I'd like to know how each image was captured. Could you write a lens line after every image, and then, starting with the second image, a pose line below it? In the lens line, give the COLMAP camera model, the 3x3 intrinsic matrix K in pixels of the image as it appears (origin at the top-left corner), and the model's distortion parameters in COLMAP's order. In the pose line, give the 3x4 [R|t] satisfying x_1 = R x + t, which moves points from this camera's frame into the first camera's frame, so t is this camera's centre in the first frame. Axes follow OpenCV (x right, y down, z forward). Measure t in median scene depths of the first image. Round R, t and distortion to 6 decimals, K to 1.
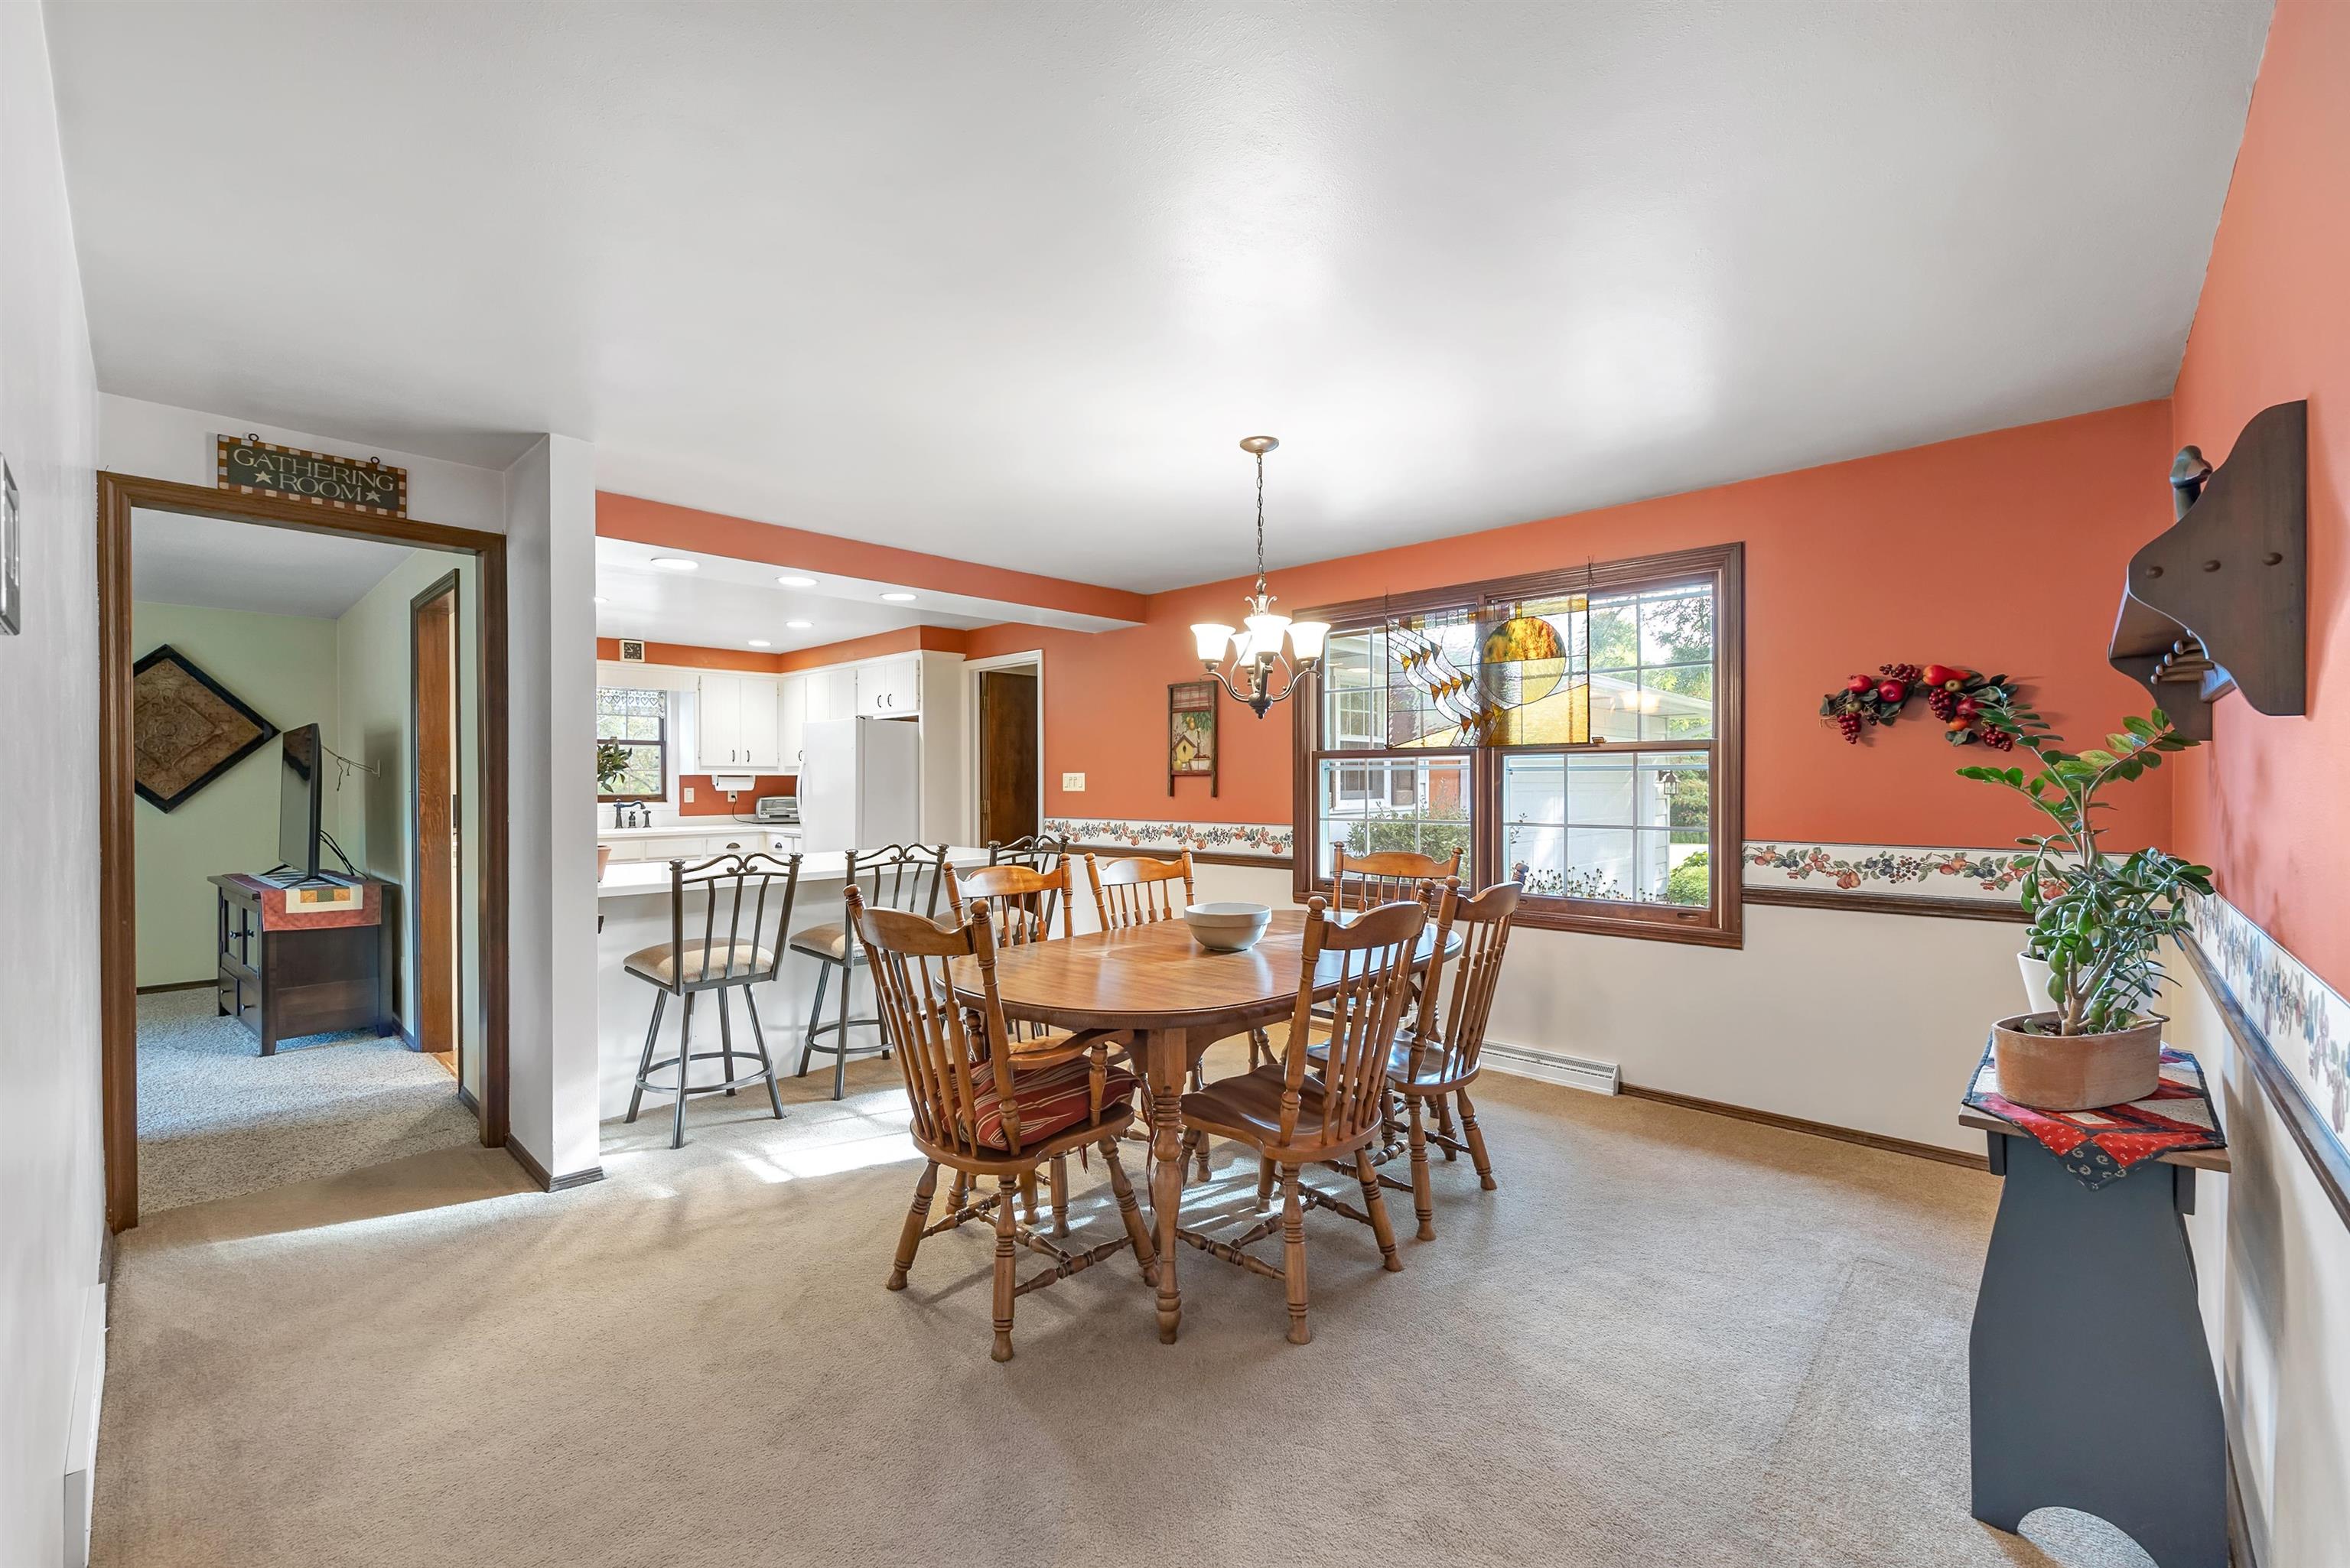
lens RADIAL K [[952.5, 0, 1158.2], [0, 952.5, 787.6], [0, 0, 1]] dist [0.002389, 0.000133]
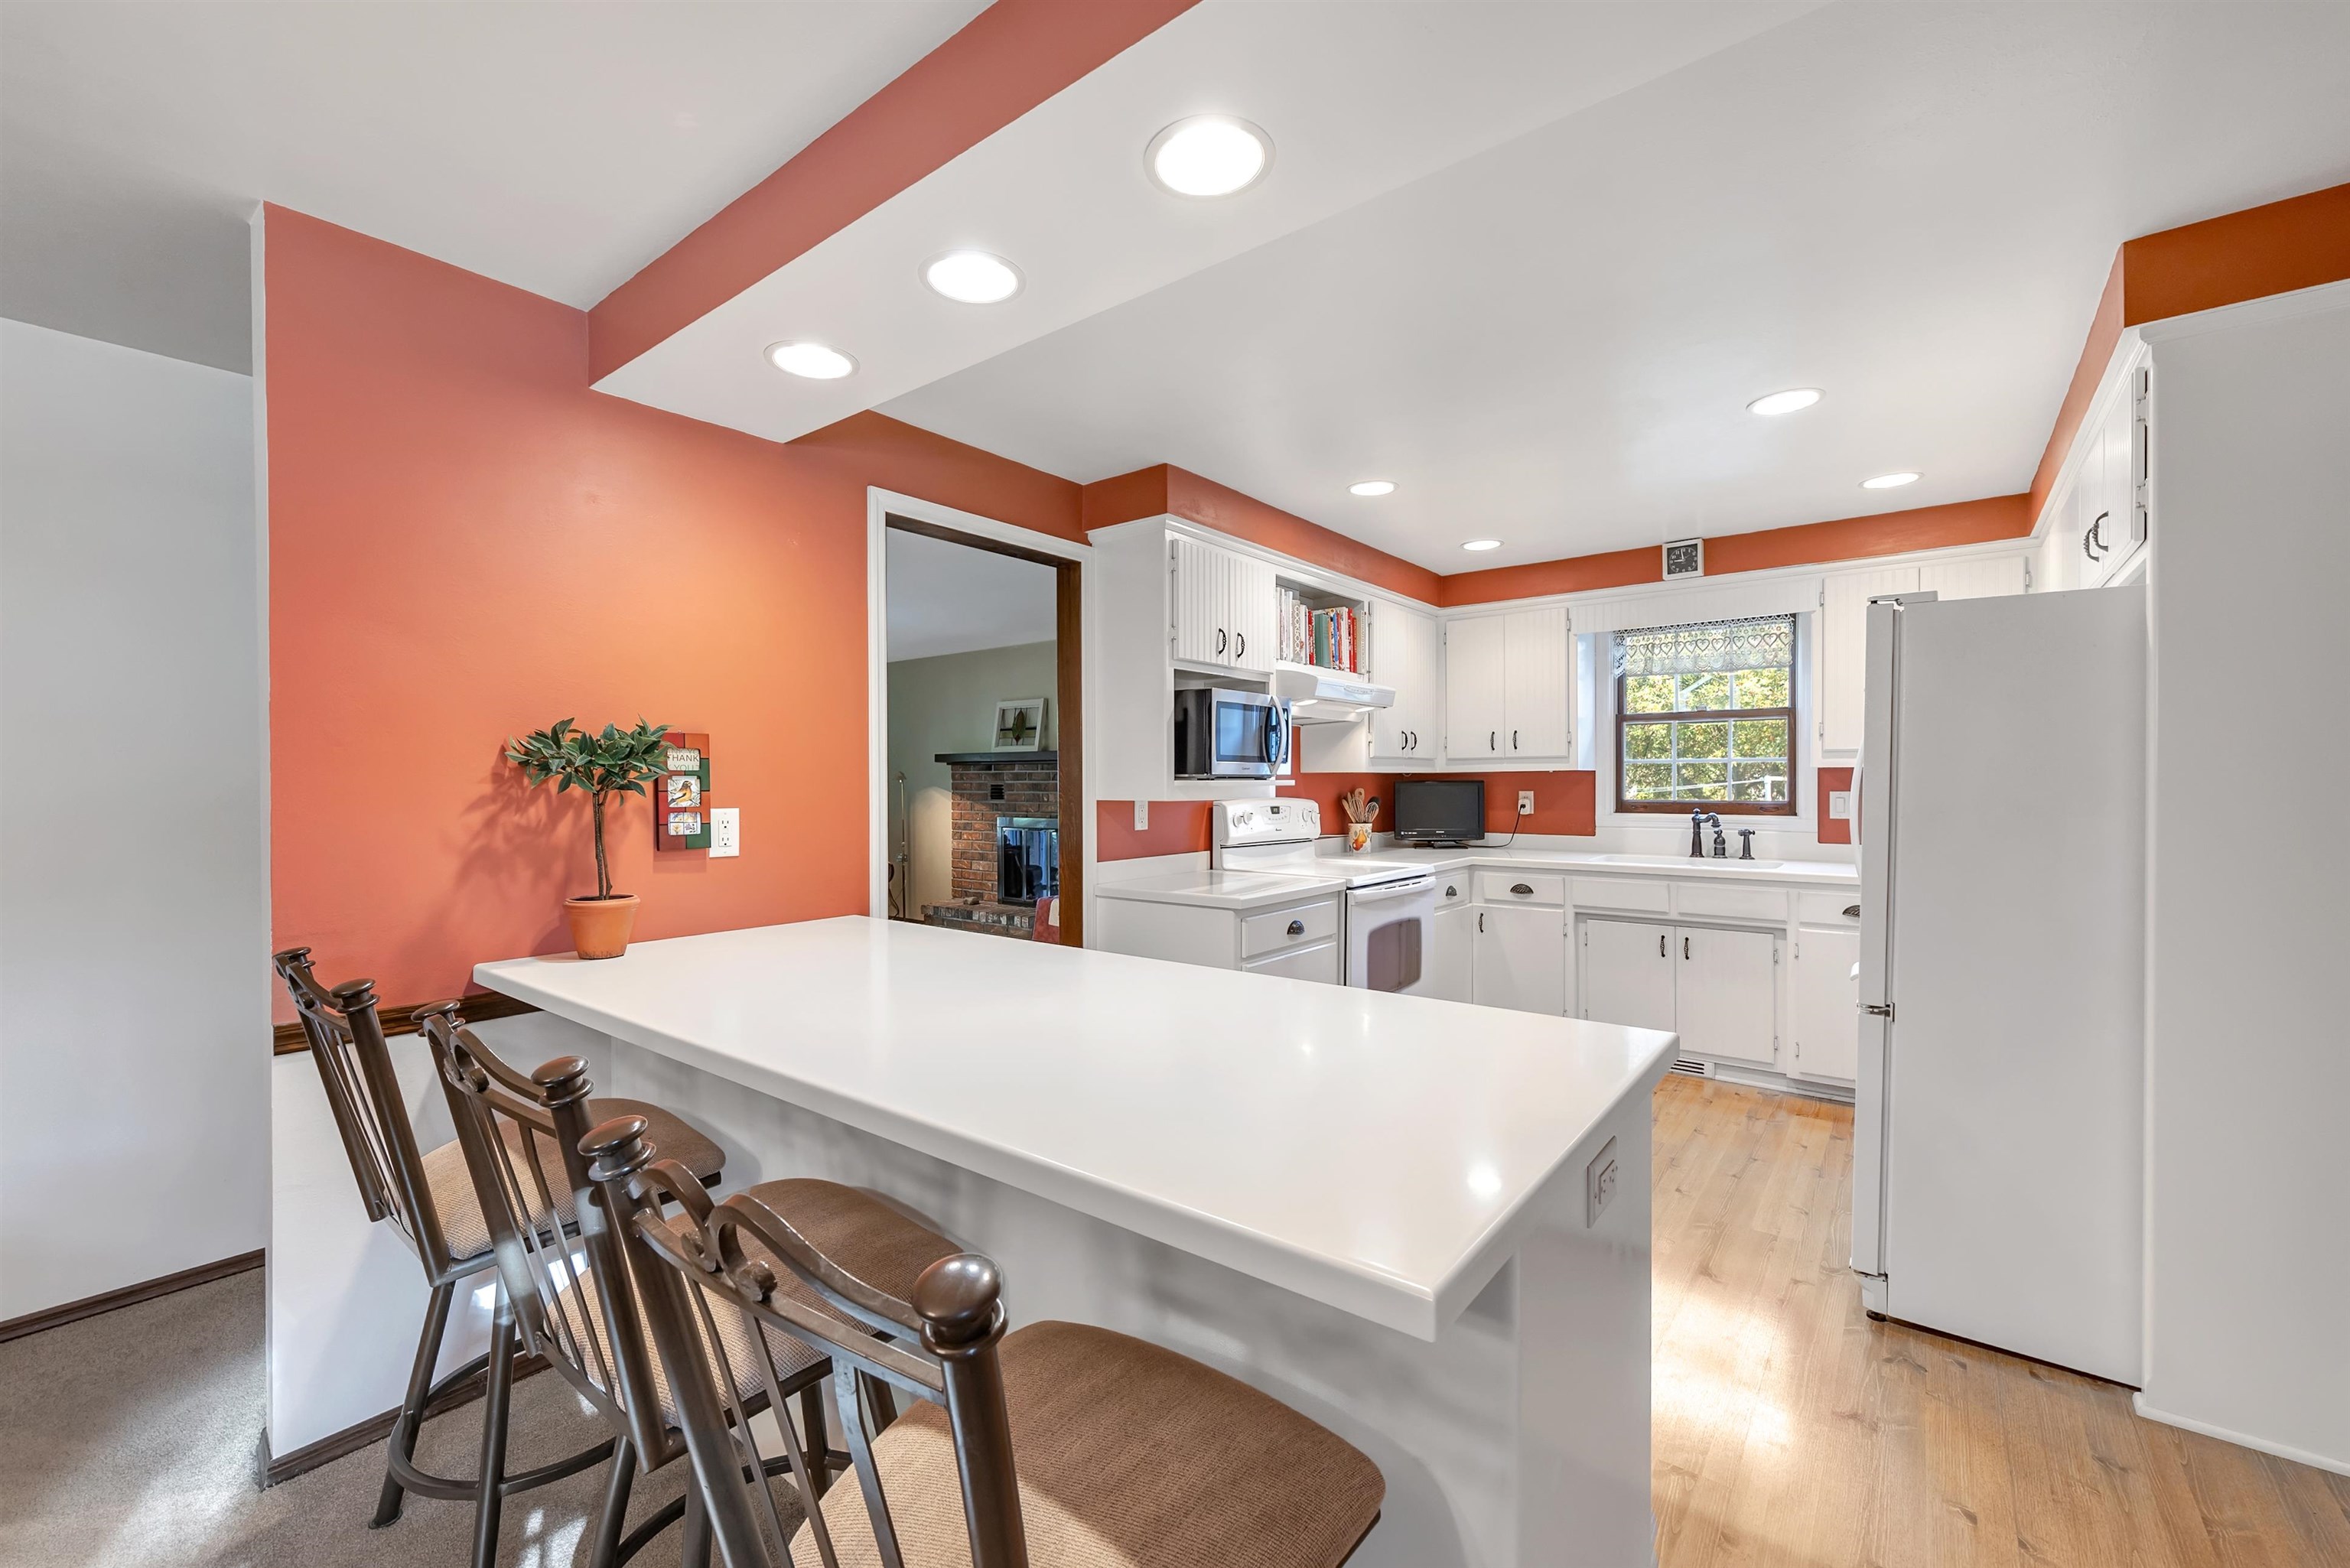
lens RADIAL K [[975.2, 0, 1175.0], [0, 975.2, 784.0], [0, 0, 1]] dist [0.001743, 0.000148]
pose [[0.091899, 0.007598, -0.995739, 0.024634], [-0.003018, 0.999968, 0.007351, -0.008086], [0.995764, 0.002329, 0.091919, 0.677628]]
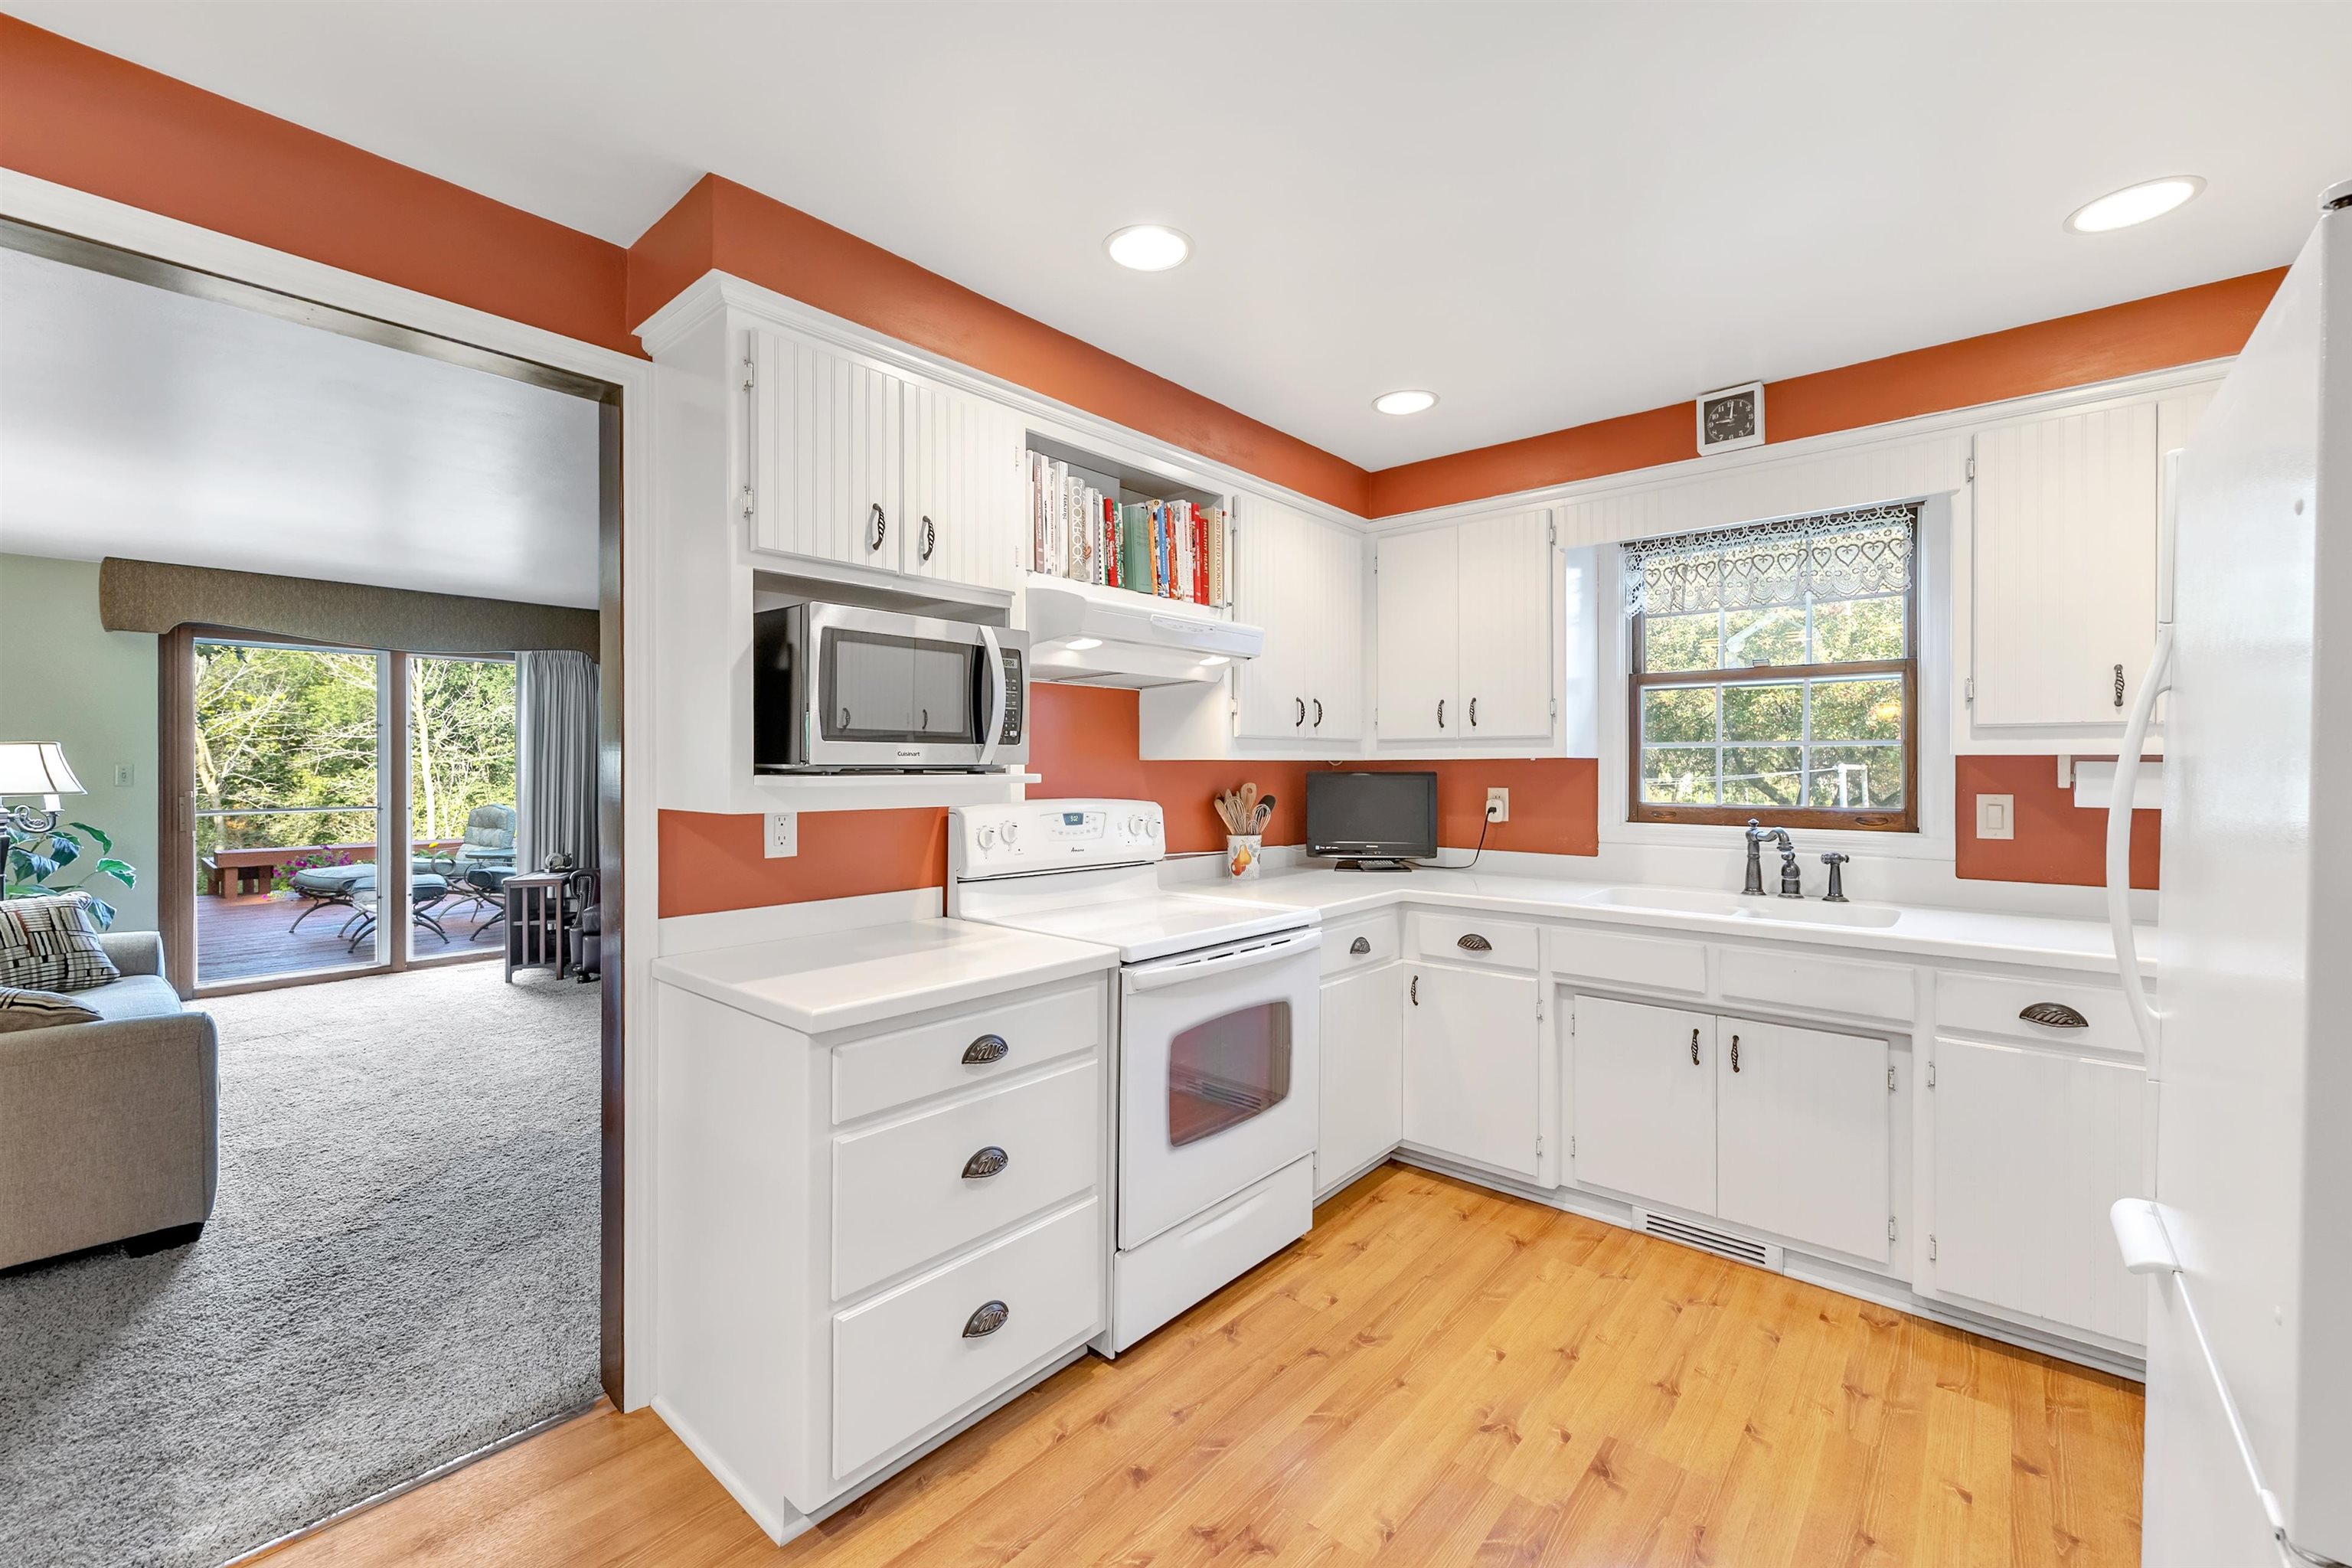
lens RADIAL K [[974.9, 0, 1174.8], [0, 974.9, 761.6], [0, 0, 1]] dist [0.002541, 0.000316]
pose [[0.042993, 0.000913, -0.999075, -0.198771], [-0.006633, 0.999978, 0.000628, -0.011064], [0.999053, 0.006600, 0.042998, 0.827808]]
